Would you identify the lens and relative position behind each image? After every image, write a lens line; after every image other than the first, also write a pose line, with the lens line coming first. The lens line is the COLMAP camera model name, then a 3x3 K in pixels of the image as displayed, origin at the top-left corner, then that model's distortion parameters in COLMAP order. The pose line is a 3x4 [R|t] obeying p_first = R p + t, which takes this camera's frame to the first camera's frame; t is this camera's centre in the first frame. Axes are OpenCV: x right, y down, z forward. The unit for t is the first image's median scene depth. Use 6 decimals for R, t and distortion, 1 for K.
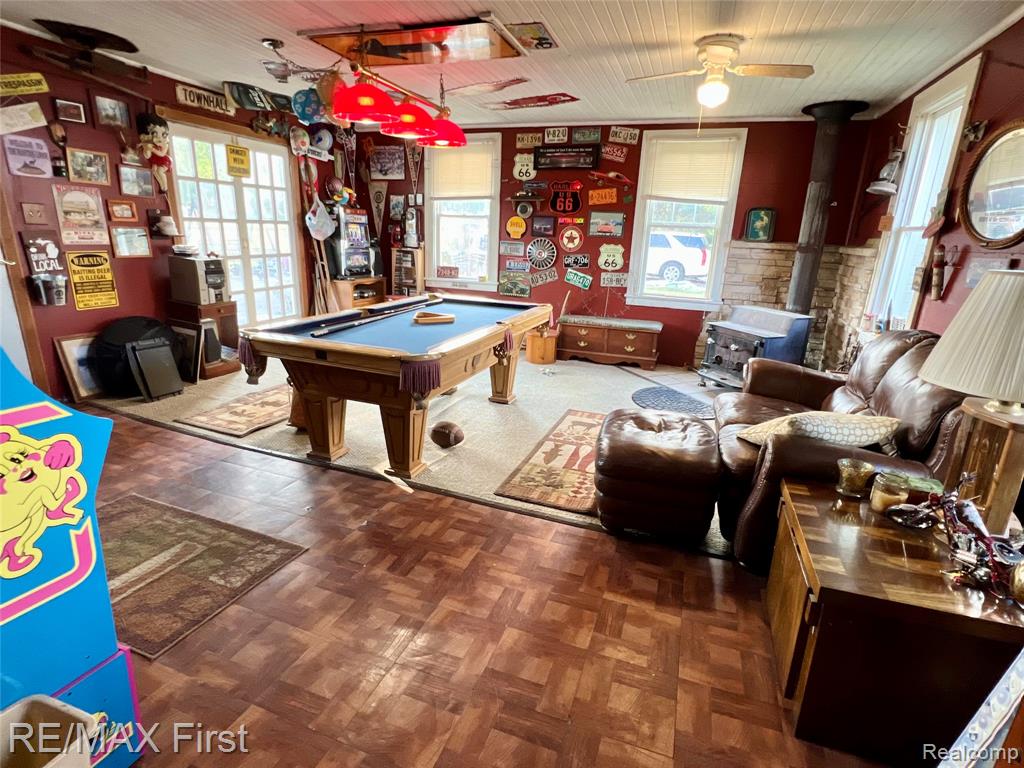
lens RADIAL K [[531.8, 0, 512.0], [0, 531.8, 384.0], [0, 0, 1]] dist [0.014183, -0.001407]
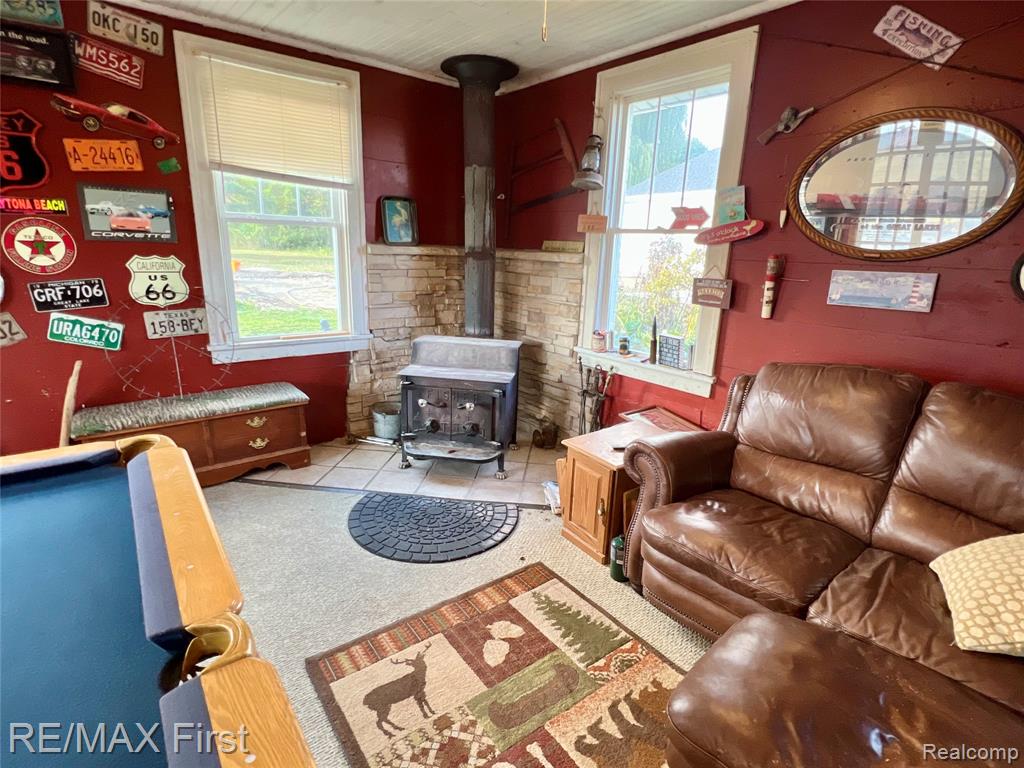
lens RADIAL K [[531.8, 0, 512.0], [0, 531.8, 384.0], [0, 0, 1]] dist [0.014183, -0.001407]
pose [[0.531208, -0.242668, 0.811745, -0.075075], [0.226121, 0.963958, 0.140197, -0.145602], [-0.816510, 0.109079, 0.566934, 0.470651]]
